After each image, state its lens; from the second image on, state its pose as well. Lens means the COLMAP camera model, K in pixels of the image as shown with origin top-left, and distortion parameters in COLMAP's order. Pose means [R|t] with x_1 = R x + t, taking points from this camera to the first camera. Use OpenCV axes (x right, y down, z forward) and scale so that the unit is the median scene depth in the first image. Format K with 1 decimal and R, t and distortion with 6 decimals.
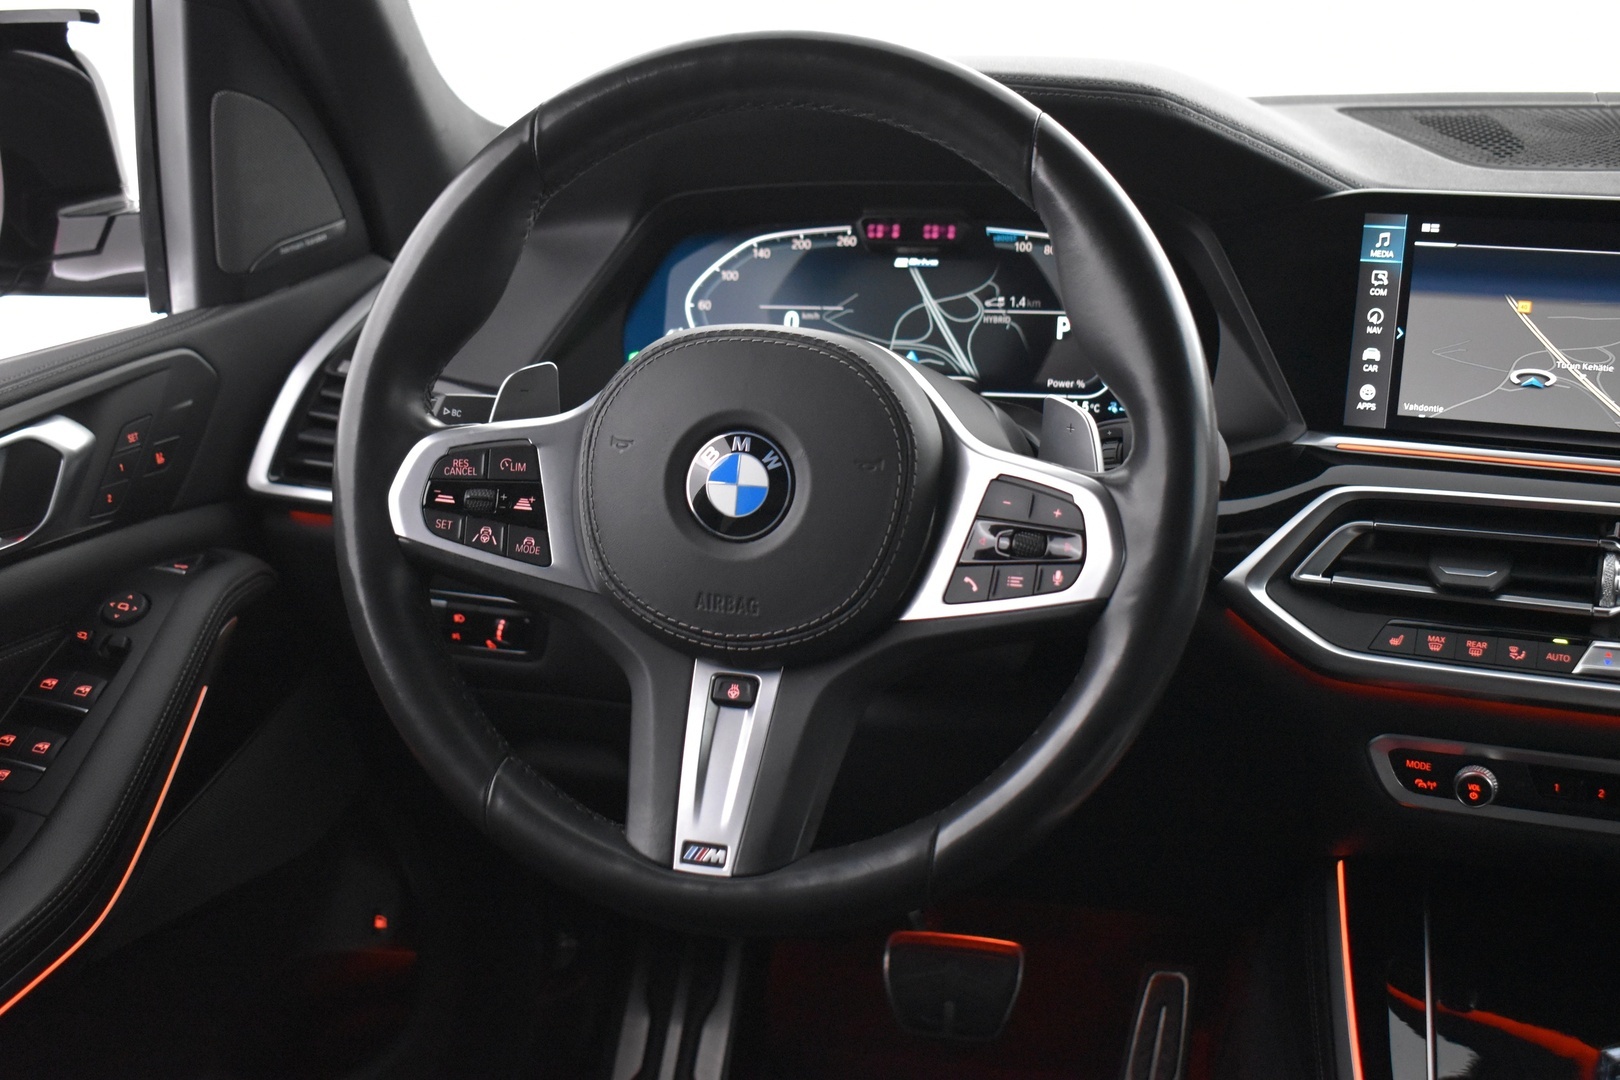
lens RADIAL K [[1930.4, 0, 806.0], [0, 1930.4, 522.1], [0, 0, 1]] dist [-0.061322, 0.000000]
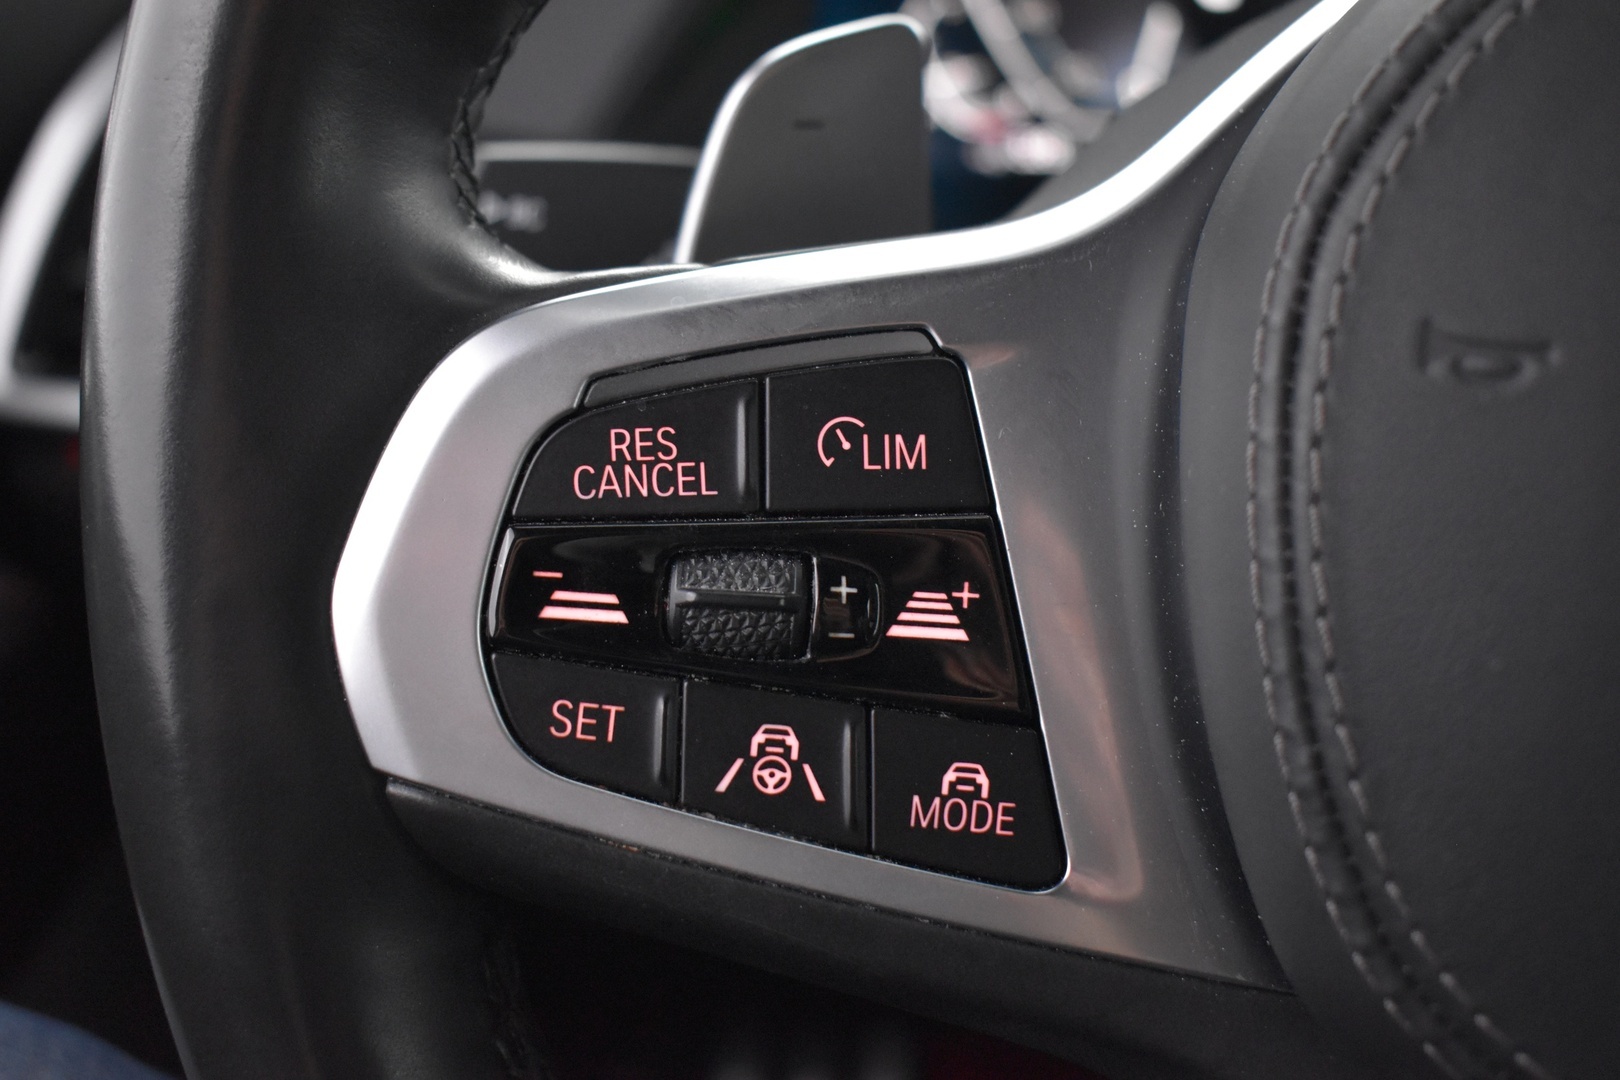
lens RADIAL K [[1930.4, 0, 814.4], [0, 1930.4, 539.8], [0, 0, 1]] dist [-0.061322, 0.000000]
pose [[0.998023, -0.036680, 0.051044, -0.169583], [0.030837, 0.993354, 0.110894, -0.043770], [-0.054772, -0.109101, 0.992521, 0.764798]]
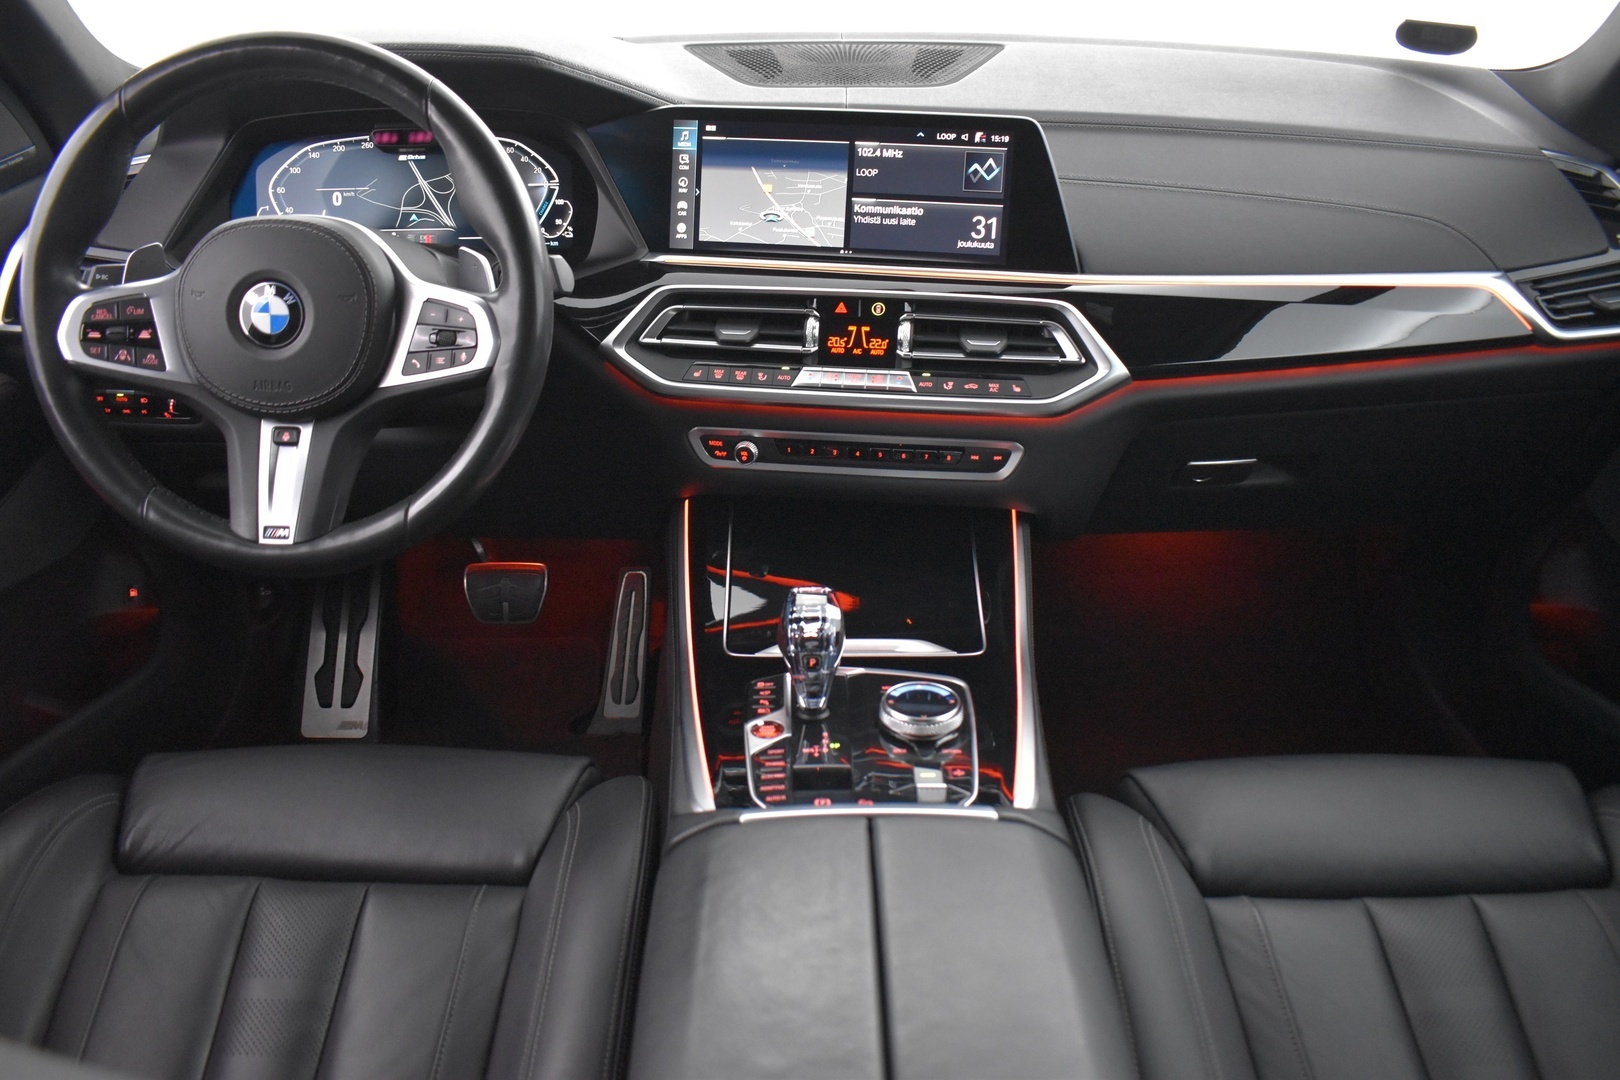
lens RADIAL K [[1261.3, 0, 812.6], [0, 1261.3, 530.7], [0, 0, 1]] dist [-0.095228, 0.012217]
pose [[0.965722, -0.099043, 0.239939, 0.134320], [0.051467, 0.979054, 0.196990, -0.021179], [-0.254424, -0.177889, 0.950591, -0.162599]]
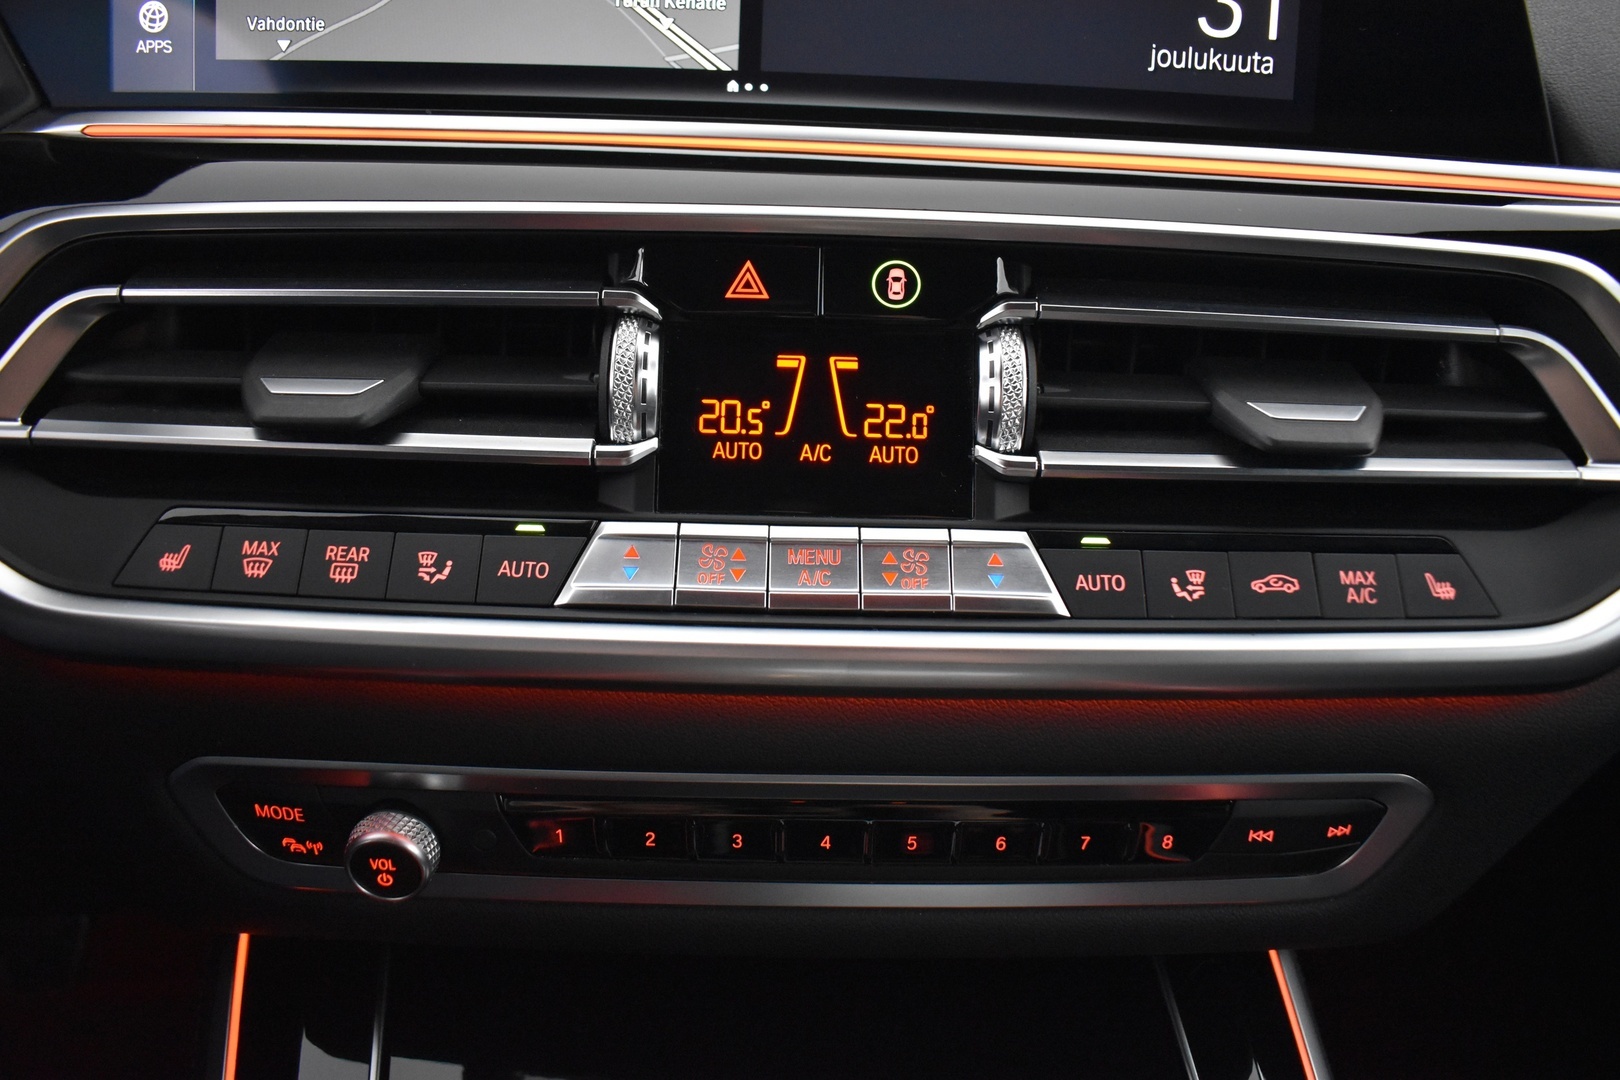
lens RADIAL K [[1261.3, 0, 808.9], [0, 1261.3, 545.9], [0, 0, 1]] dist [-0.095228, 0.012217]
pose [[0.919454, -0.127542, 0.371939, 0.378973], [0.060384, 0.980511, 0.186955, 0.017593], [-0.388534, -0.149438, 0.909236, 0.780081]]
